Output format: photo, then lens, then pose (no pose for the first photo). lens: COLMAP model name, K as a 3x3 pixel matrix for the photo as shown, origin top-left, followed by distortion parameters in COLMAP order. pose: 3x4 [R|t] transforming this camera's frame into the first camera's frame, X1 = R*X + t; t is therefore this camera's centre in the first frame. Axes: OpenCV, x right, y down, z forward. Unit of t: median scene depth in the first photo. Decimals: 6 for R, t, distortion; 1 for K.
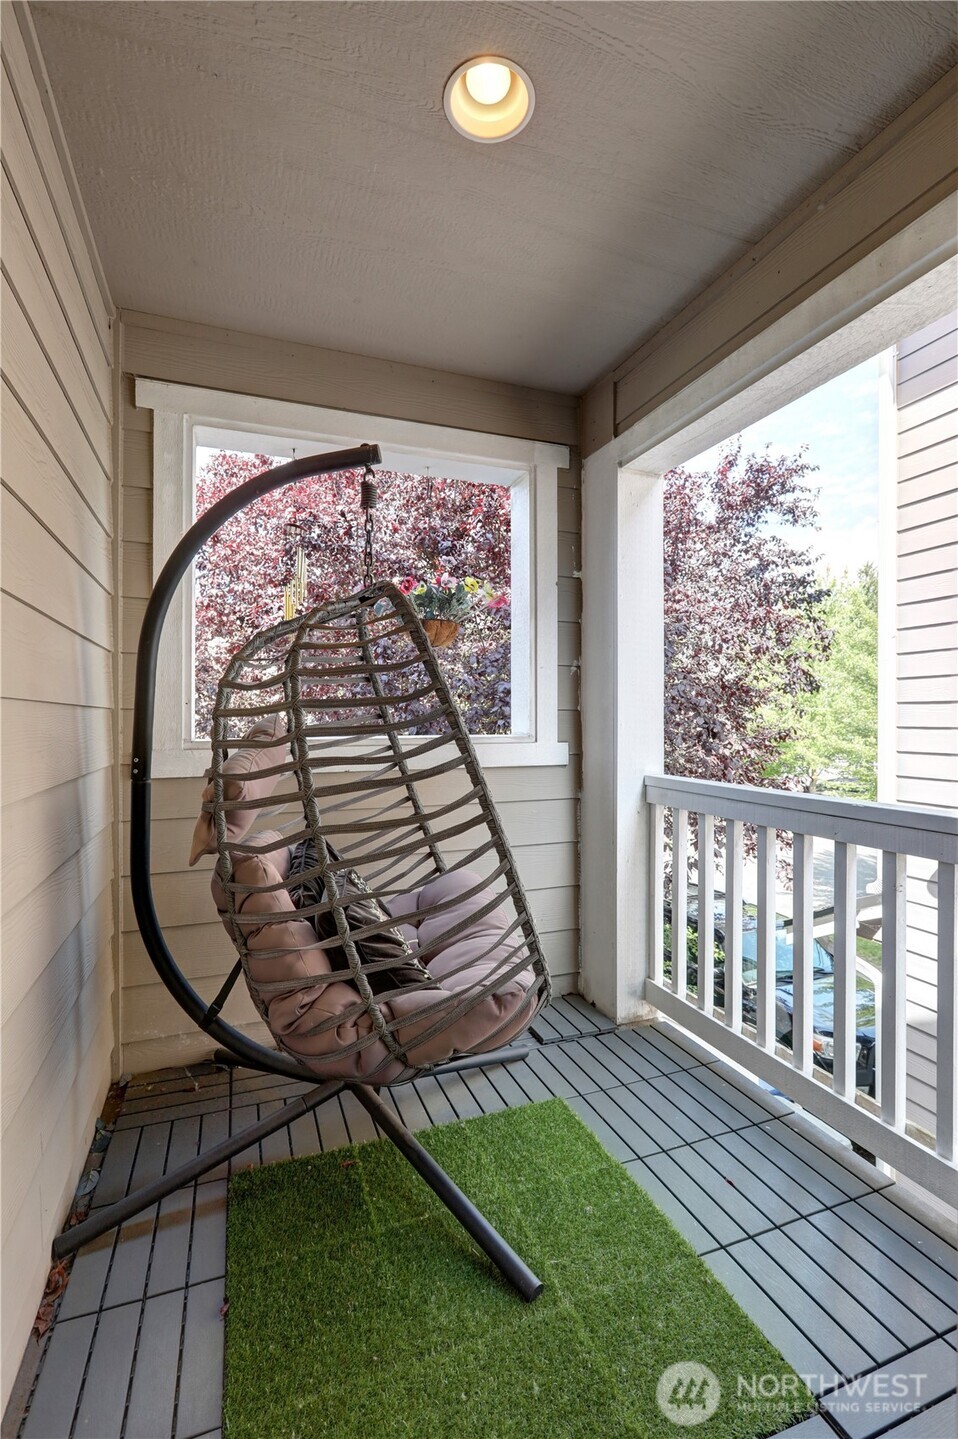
lens RADIAL K [[655.9, 0, 475.5], [0, 655.9, 721.8], [0, 0, 1]] dist [-0.000052, -0.000304]
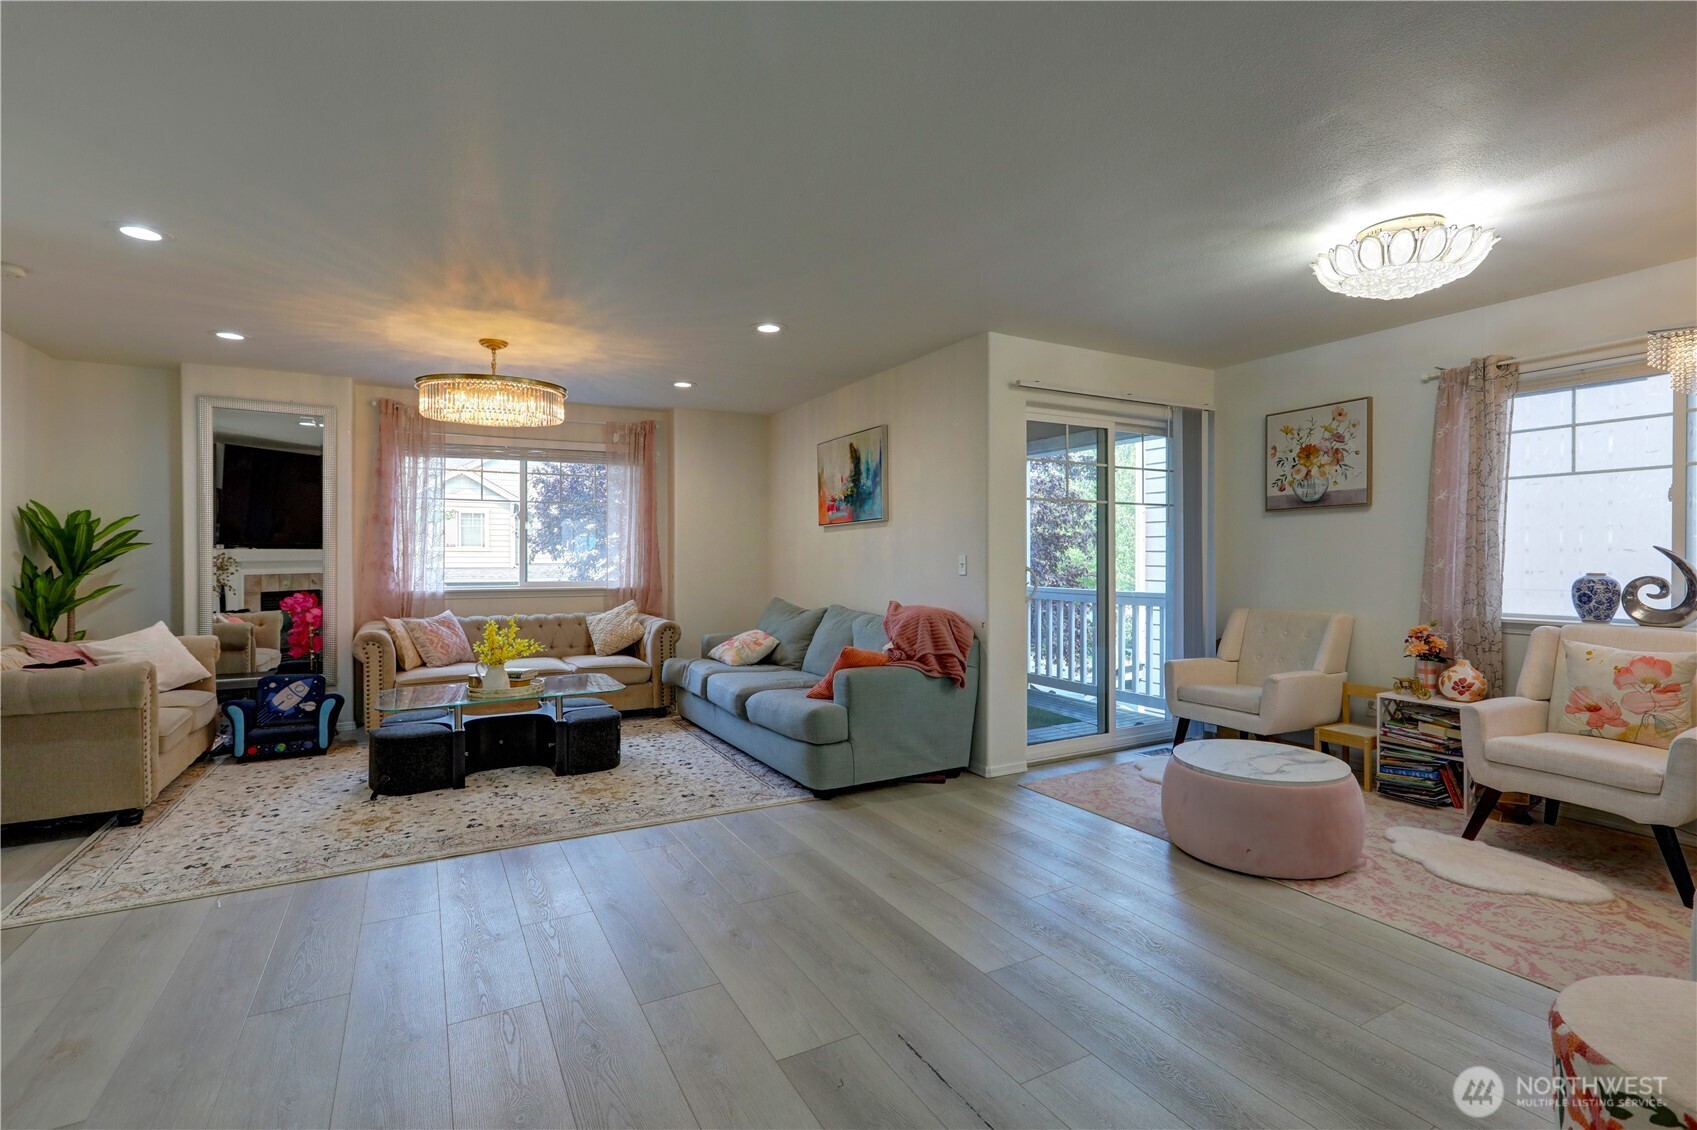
lens RADIAL K [[773.5, 0, 853.7], [0, 773.5, 562.4], [0, 0, 1]] dist [-0.000052, -0.000304]
pose [[0.989760, -0.004529, 0.142667, -0.316040], [0.004284, 0.999989, 0.002026, -0.007417], [-0.142674, -0.001394, 0.989769, -0.692517]]
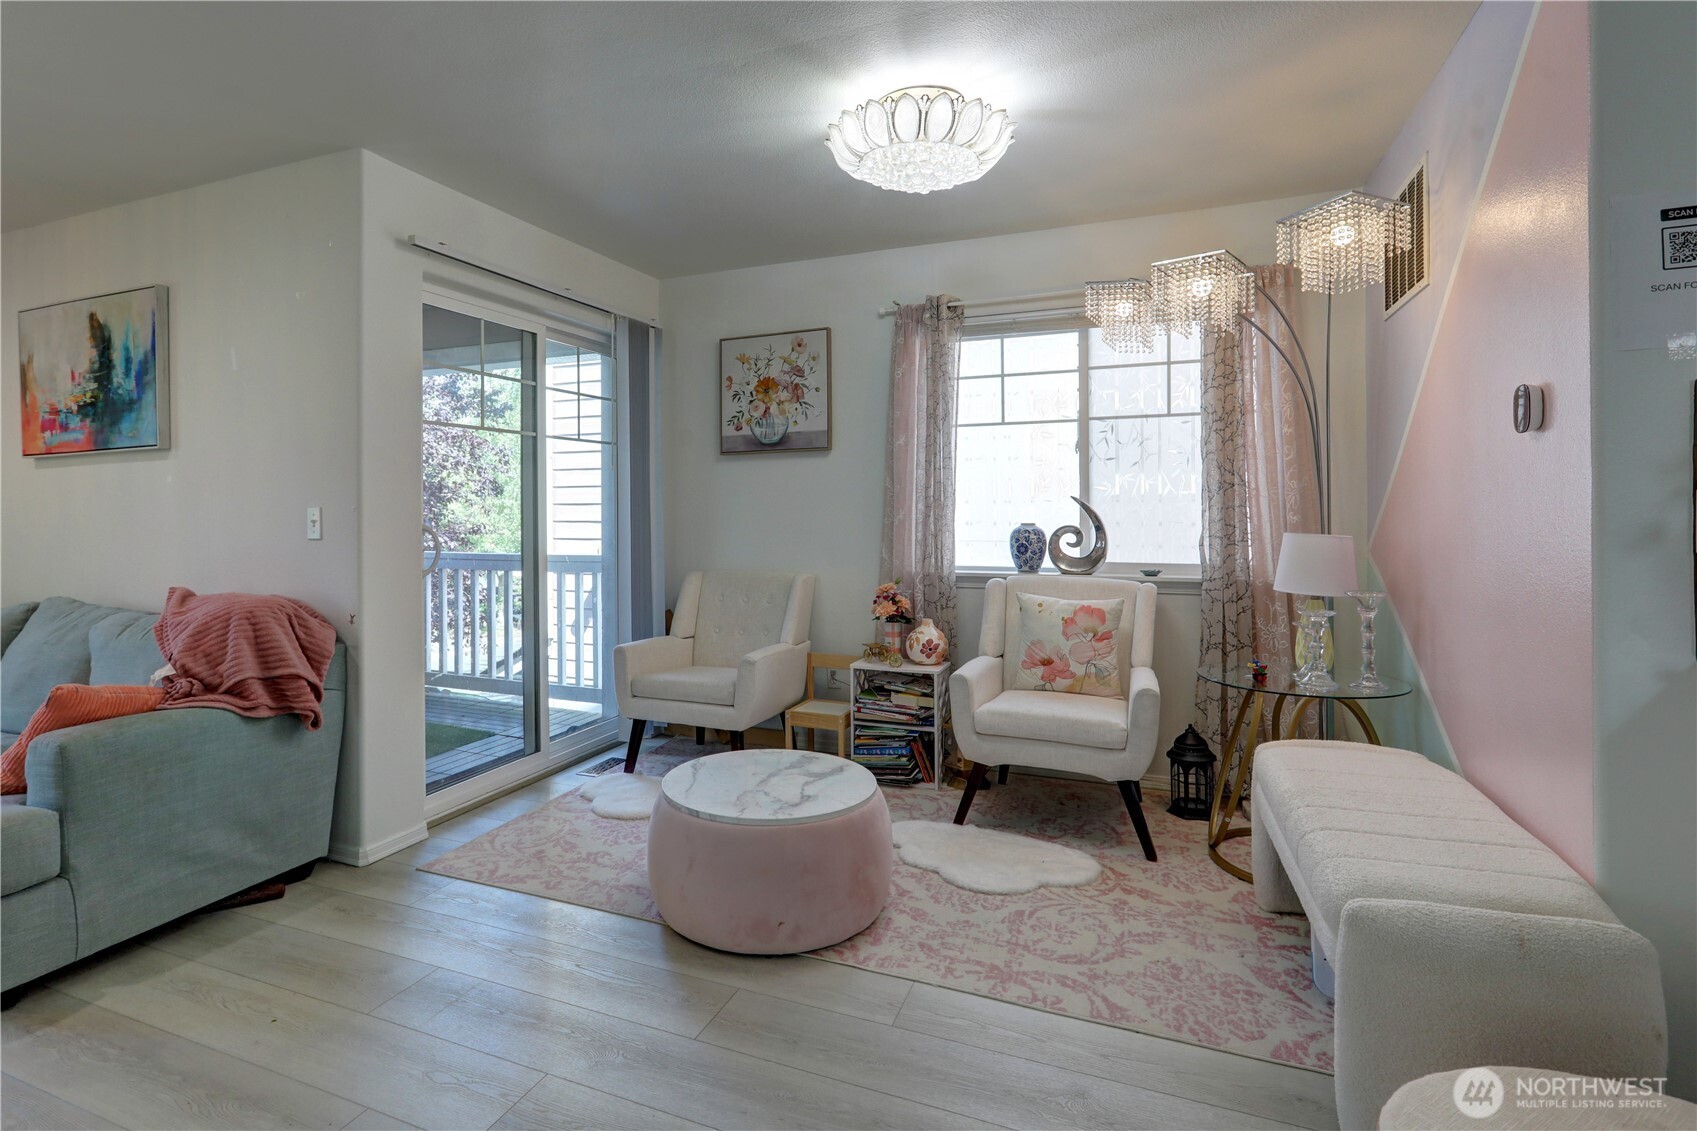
lens RADIAL K [[865.2, 0, 785.4], [0, 865.2, 509.4], [0, 0, 1]] dist [-0.009018, 0.005407]
pose [[0.702638, -0.006077, 0.711522, -0.283796], [0.011065, 0.999936, -0.002388, -0.006810], [-0.711462, 0.009551, 0.702660, -0.568353]]
